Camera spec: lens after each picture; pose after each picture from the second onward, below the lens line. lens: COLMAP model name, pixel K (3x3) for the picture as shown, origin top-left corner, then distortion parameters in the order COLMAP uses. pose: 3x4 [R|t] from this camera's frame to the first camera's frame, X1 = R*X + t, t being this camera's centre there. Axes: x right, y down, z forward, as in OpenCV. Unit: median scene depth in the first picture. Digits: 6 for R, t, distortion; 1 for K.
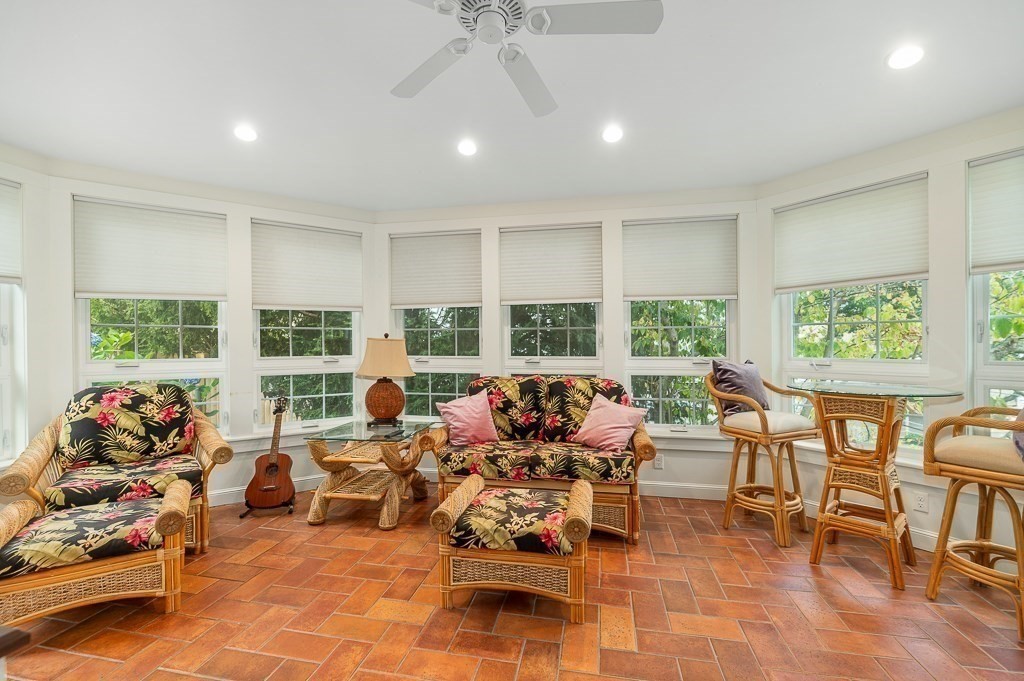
lens RADIAL K [[445.2, 0, 510.2], [0, 445.2, 335.1], [0, 0, 1]] dist [-0.001297, 0.000167]
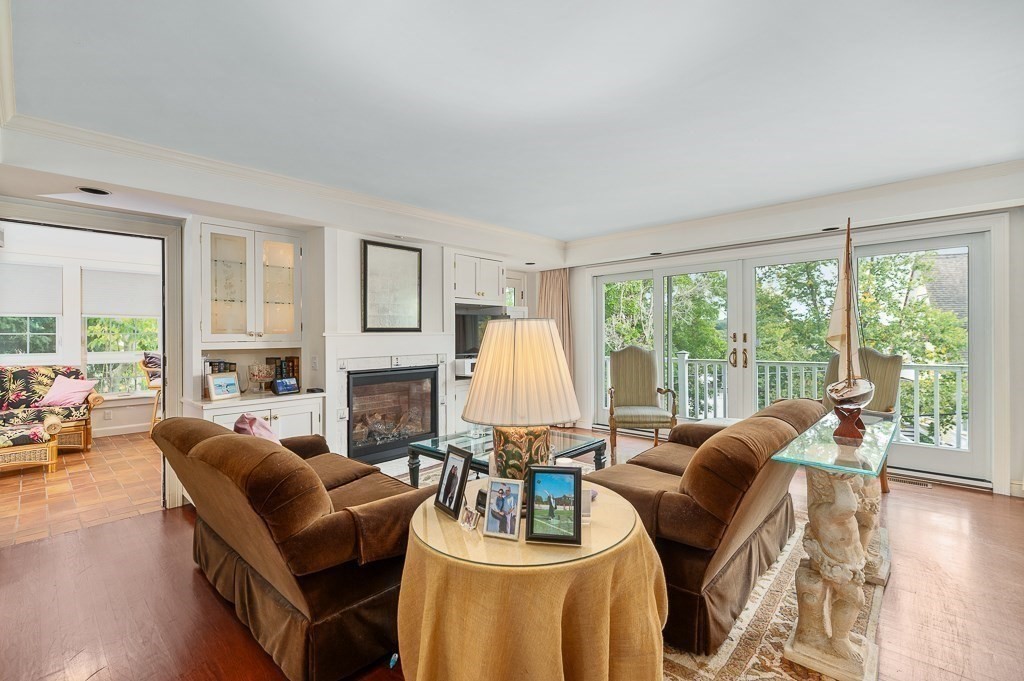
lens RADIAL K [[445.2, 0, 508.0], [0, 445.2, 334.2], [0, 0, 1]] dist [-0.001297, 0.000167]
pose [[0.520992, 0.004647, 0.853549, -0.333406], [-0.007504, 0.999971, -0.000864, -0.028681], [-0.853528, -0.005955, 0.521012, -1.233312]]
